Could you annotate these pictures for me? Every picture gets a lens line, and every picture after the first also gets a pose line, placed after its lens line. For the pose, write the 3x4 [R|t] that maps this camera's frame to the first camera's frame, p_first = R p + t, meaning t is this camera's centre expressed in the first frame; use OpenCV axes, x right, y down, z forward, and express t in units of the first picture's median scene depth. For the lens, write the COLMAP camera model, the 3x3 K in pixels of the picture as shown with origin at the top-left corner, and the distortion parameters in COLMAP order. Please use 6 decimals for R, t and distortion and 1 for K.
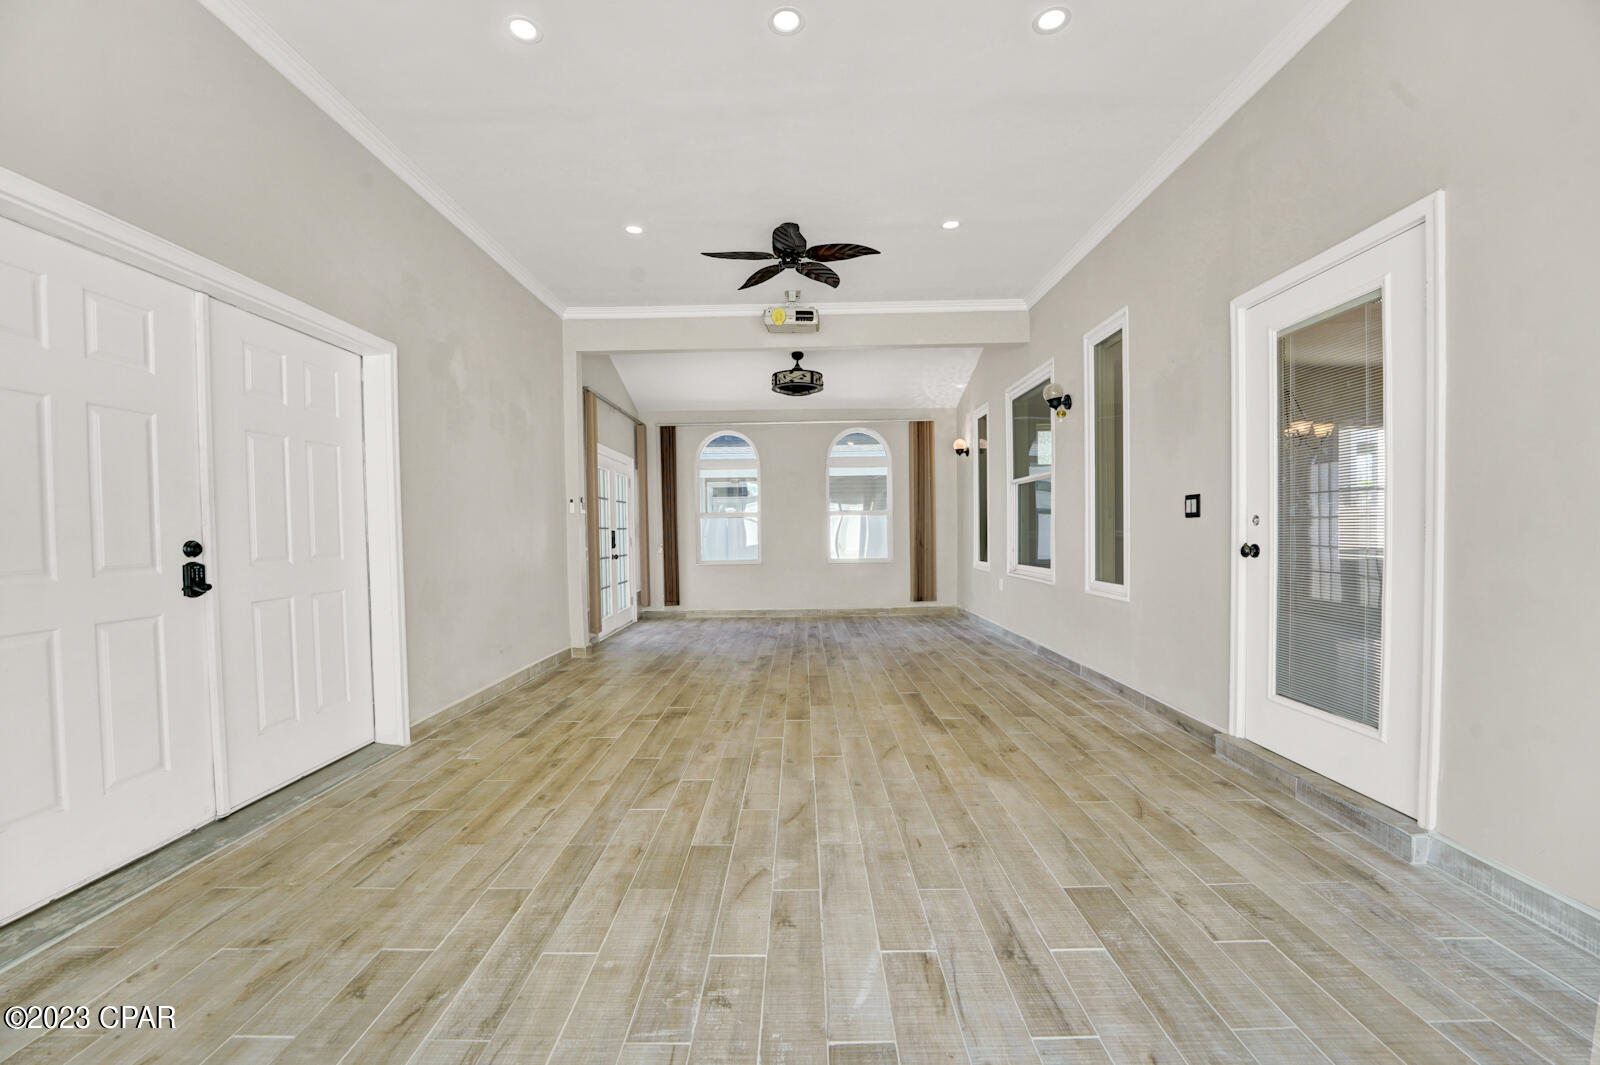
lens RADIAL K [[651.0, 0, 794.3], [0, 651.0, 544.1], [0, 0, 1]] dist [-0.023604, 0.000154]
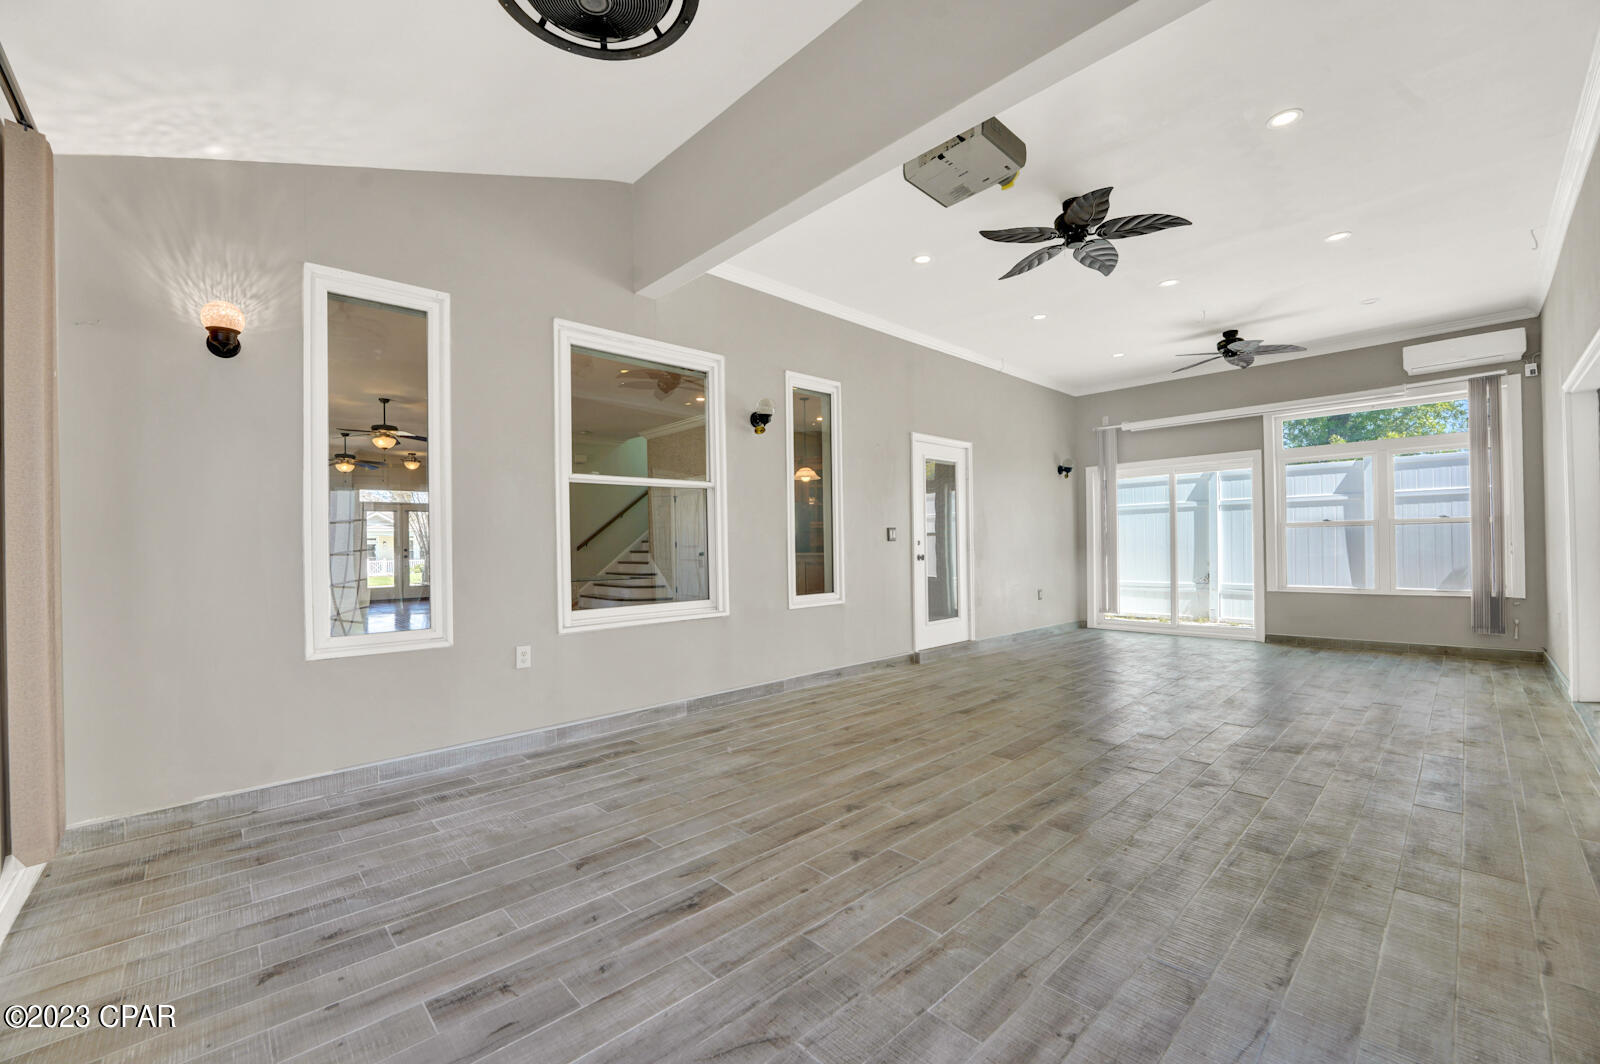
lens RADIAL K [[651.0, 0, 794.3], [0, 651.0, 543.6], [0, 0, 1]] dist [-0.023604, 0.000154]
pose [[-0.692972, 0.028740, 0.720391, -0.415005], [0.042128, 0.999112, 0.000665, -0.042003], [-0.719733, 0.030810, -0.693567, 2.168990]]
